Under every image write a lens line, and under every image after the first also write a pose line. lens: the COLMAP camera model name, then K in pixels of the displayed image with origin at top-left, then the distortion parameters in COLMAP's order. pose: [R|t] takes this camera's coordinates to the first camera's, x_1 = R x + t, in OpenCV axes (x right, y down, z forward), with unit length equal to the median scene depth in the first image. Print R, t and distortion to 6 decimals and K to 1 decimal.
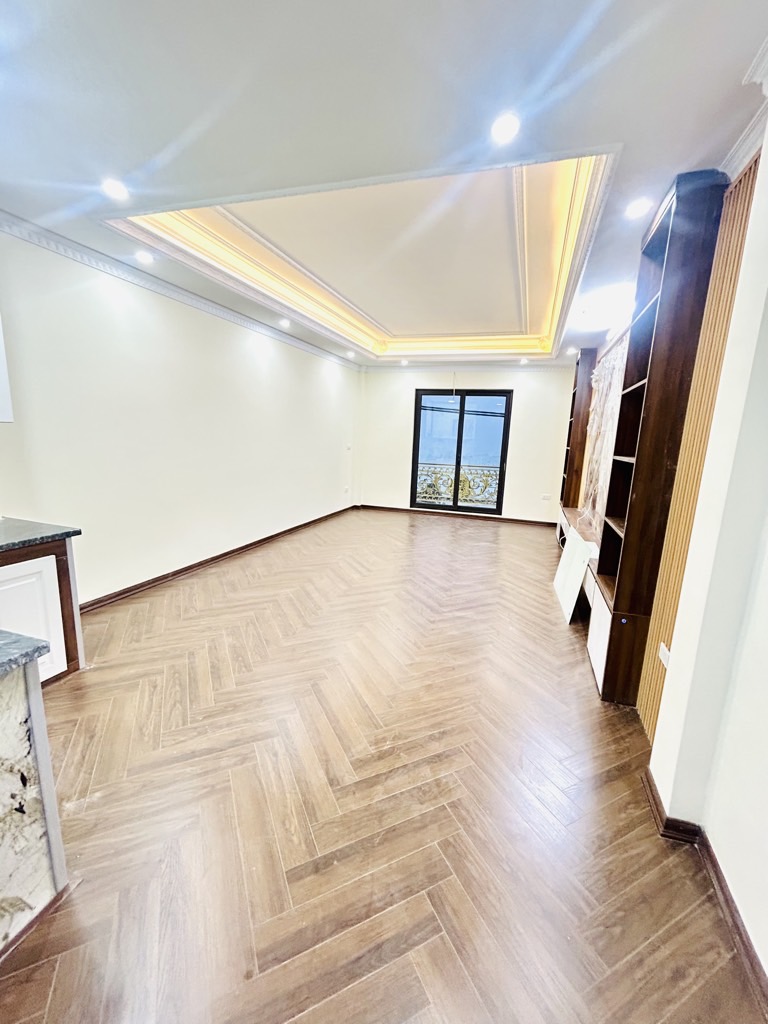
lens RADIAL K [[421.3, 0, 378.7], [0, 421.3, 518.4], [0, 0, 1]] dist [-0.003193, 0.000224]
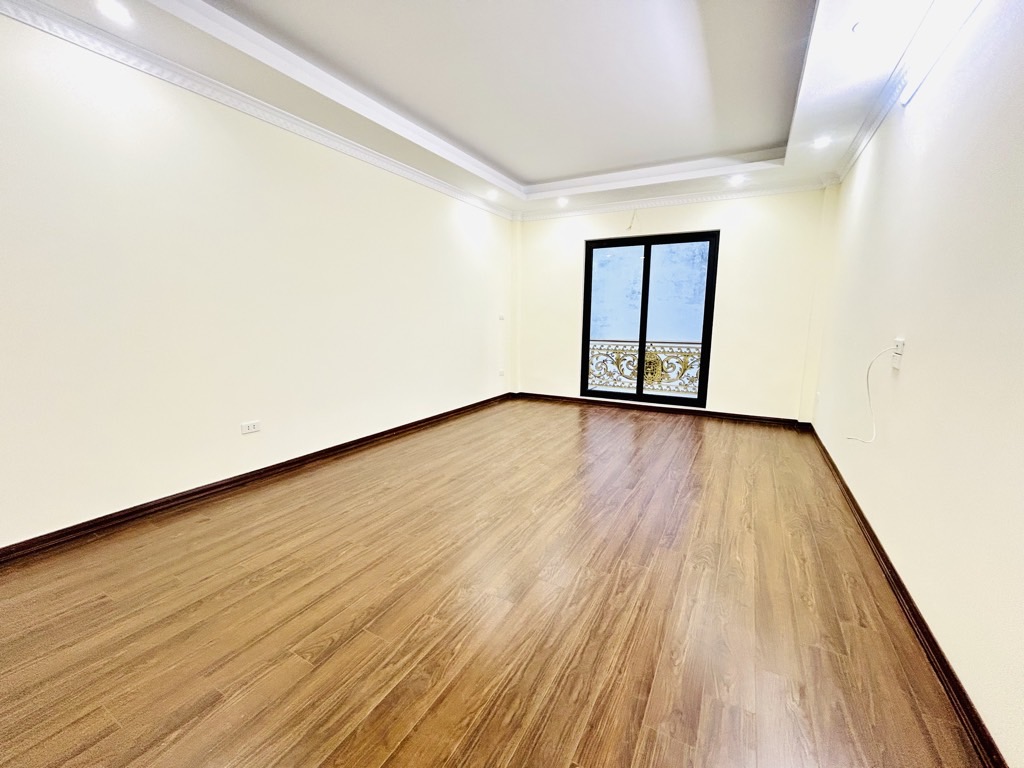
lens RADIAL K [[421.3, 0, 519.0], [0, 421.3, 390.2], [0, 0, 1]] dist [-0.003193, 0.000224]
pose [[0.987641, 0.001780, -0.156723, 0.096513], [-0.008478, 0.999078, -0.042076, -0.004931], [0.156503, 0.042885, 0.986746, 0.258698]]
